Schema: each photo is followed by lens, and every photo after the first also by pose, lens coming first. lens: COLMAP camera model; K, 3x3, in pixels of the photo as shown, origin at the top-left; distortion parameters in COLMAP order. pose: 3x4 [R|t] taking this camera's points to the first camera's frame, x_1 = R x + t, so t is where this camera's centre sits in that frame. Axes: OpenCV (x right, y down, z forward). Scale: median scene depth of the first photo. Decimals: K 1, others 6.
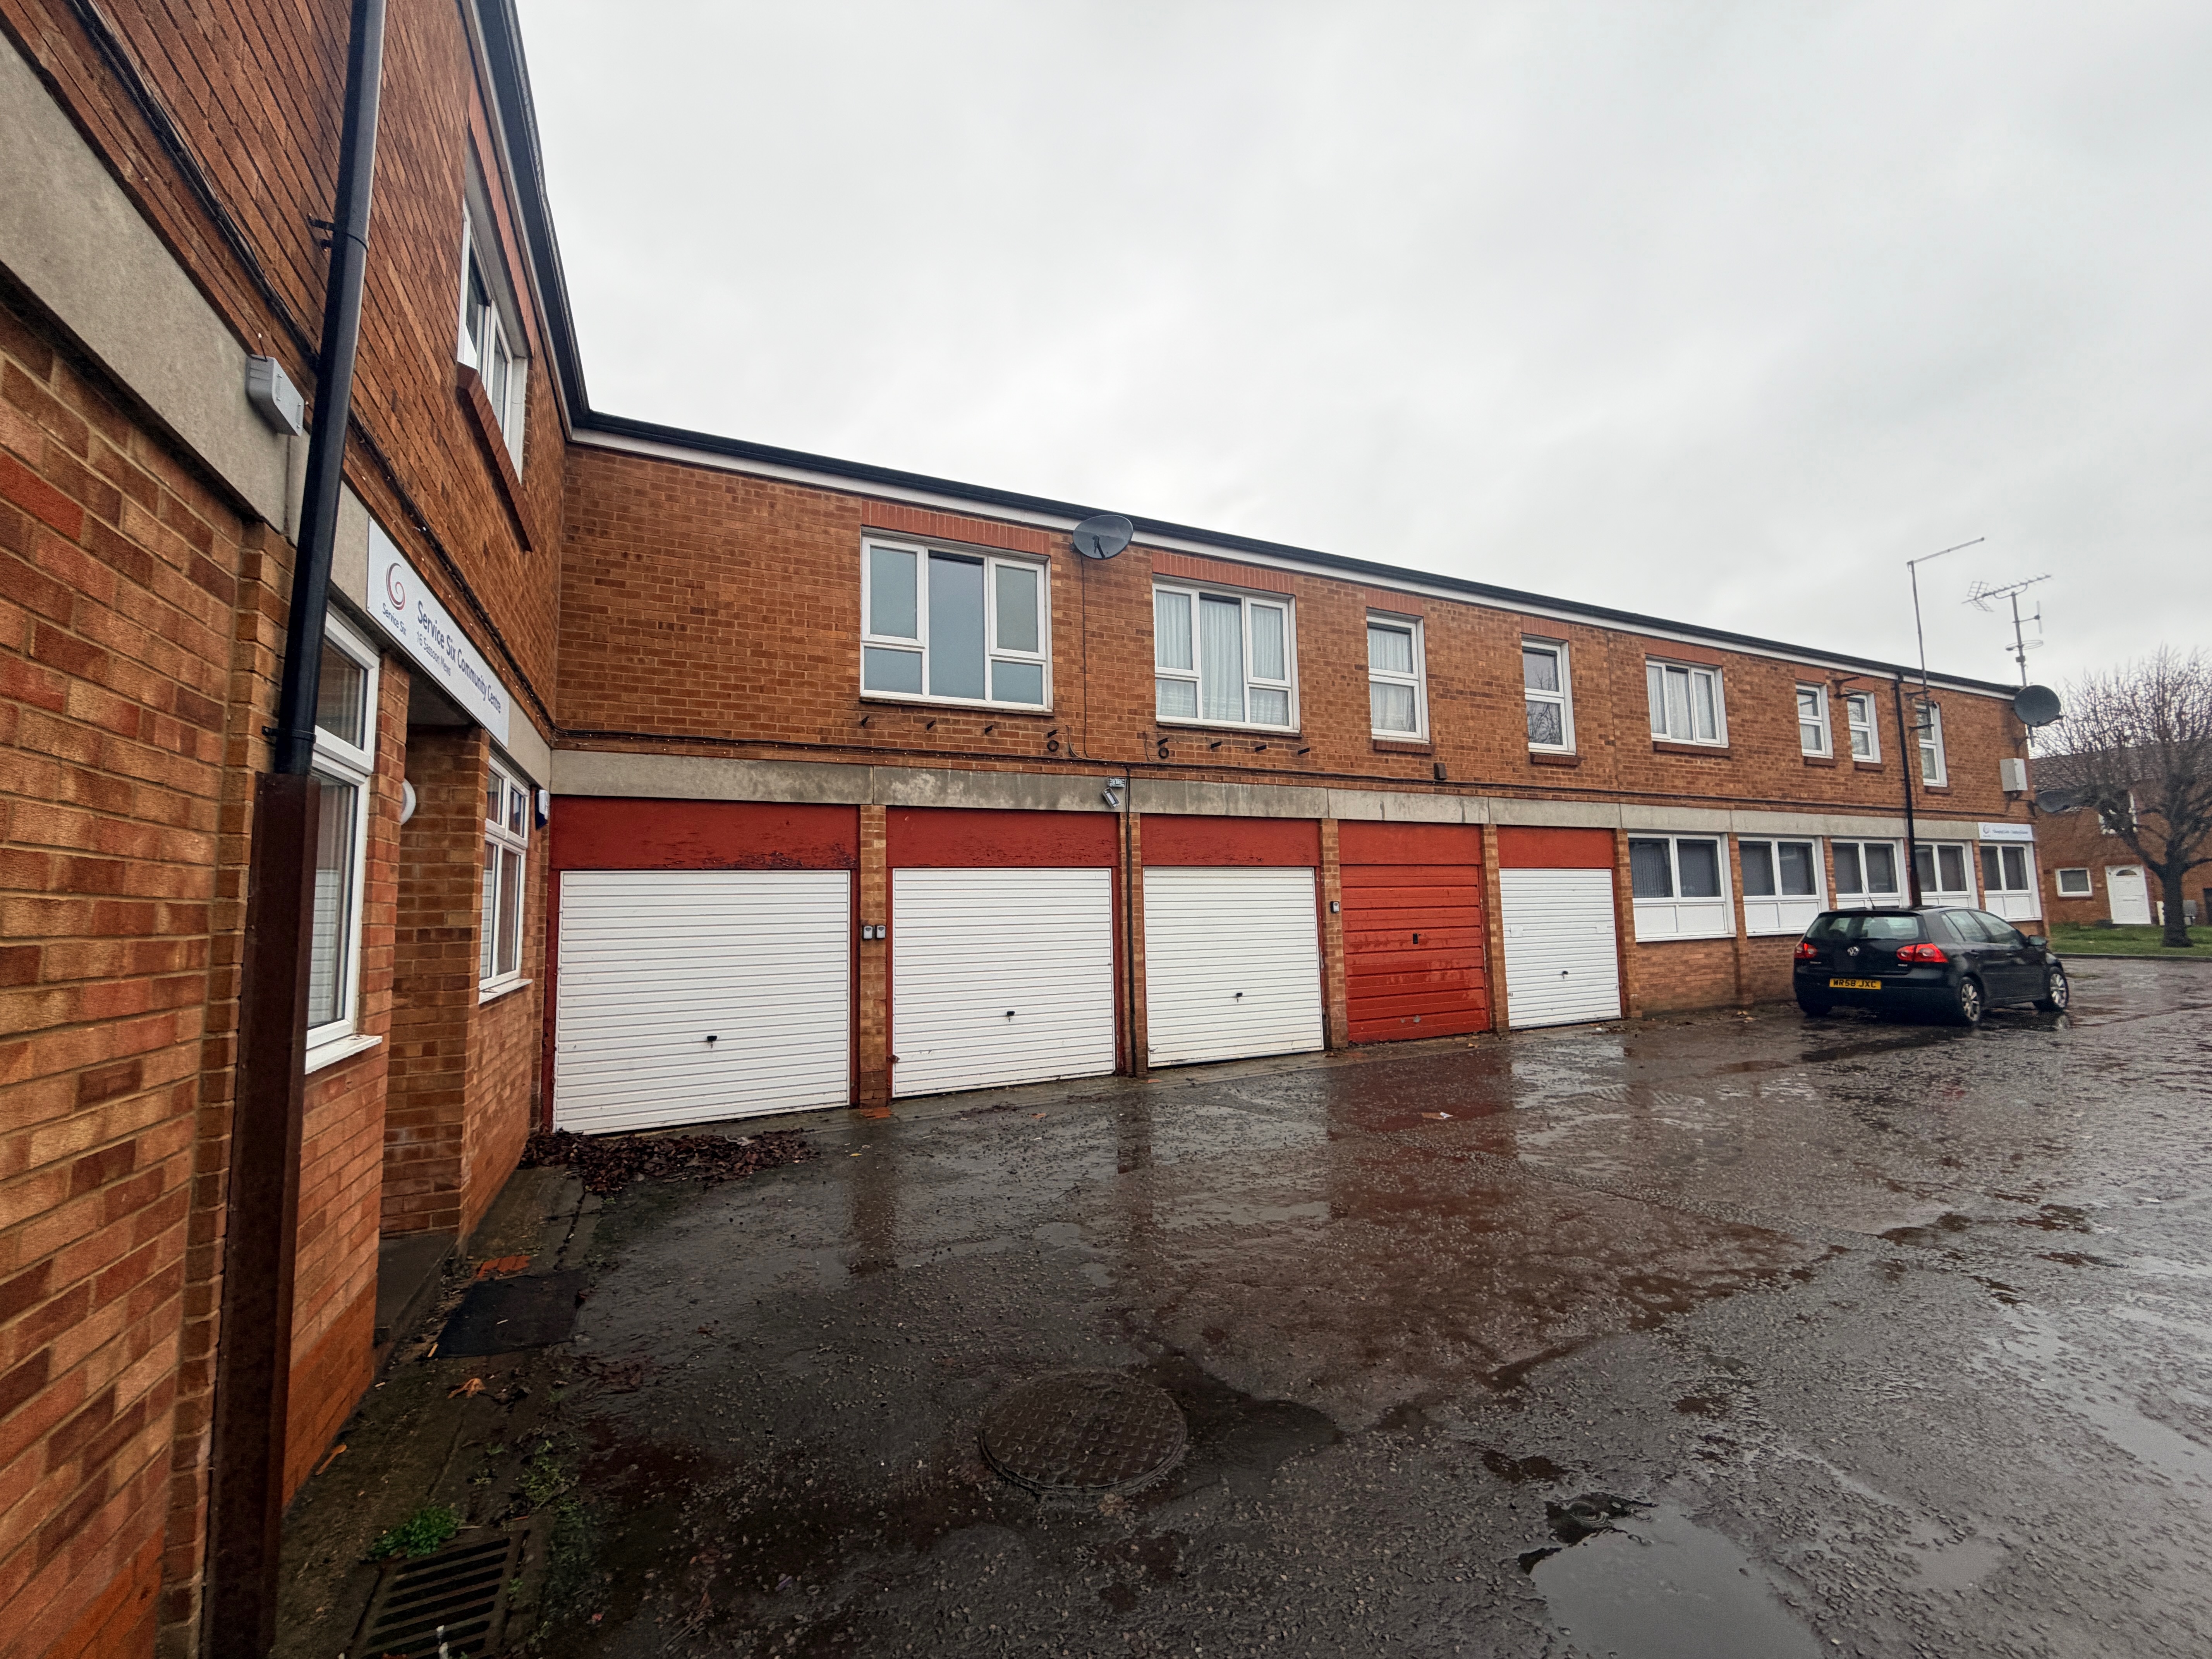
lens RADIAL K [[886.9, 0, 1112.5], [0, 886.9, 827.1], [0, 0, 1]] dist [-0.001331, -0.000373]
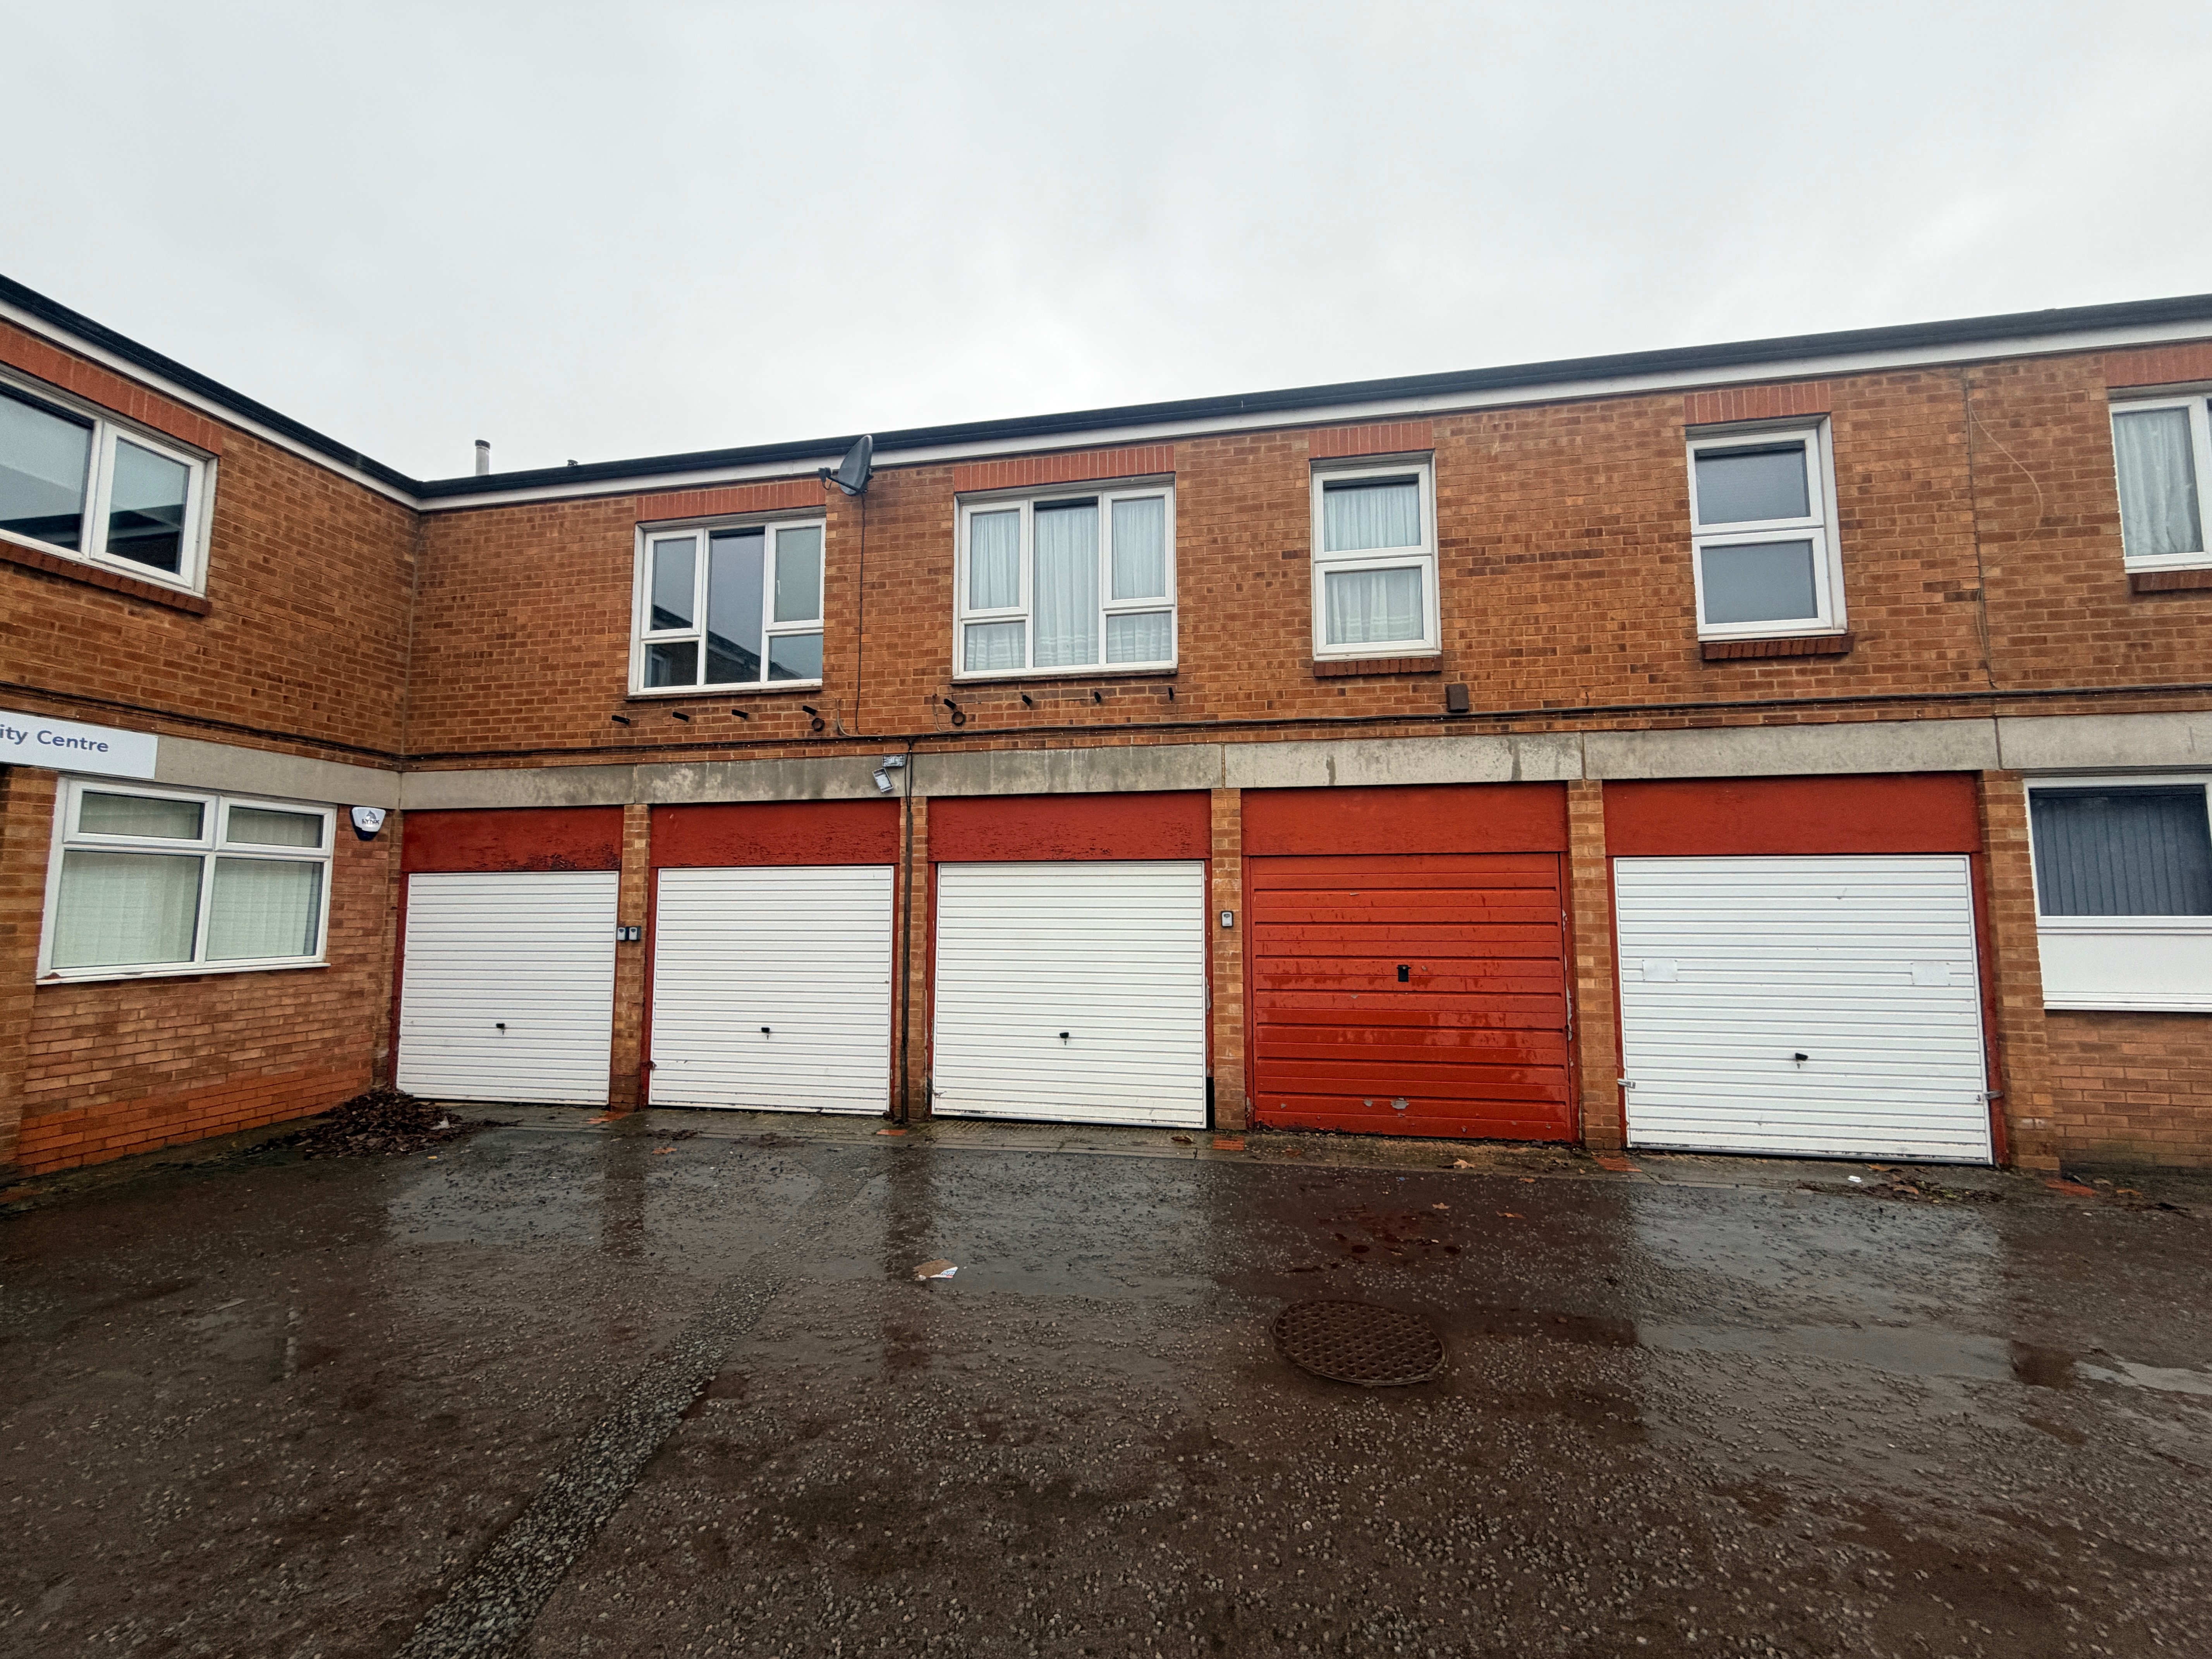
lens RADIAL K [[886.9, 0, 1105.0], [0, 886.9, 831.9], [0, 0, 1]] dist [-0.001331, -0.000373]
pose [[0.806830, -0.031501, -0.589943, 0.606297], [0.038513, 0.999258, -0.000685, 0.021897], [0.589527, -0.022167, 0.807445, 0.426225]]
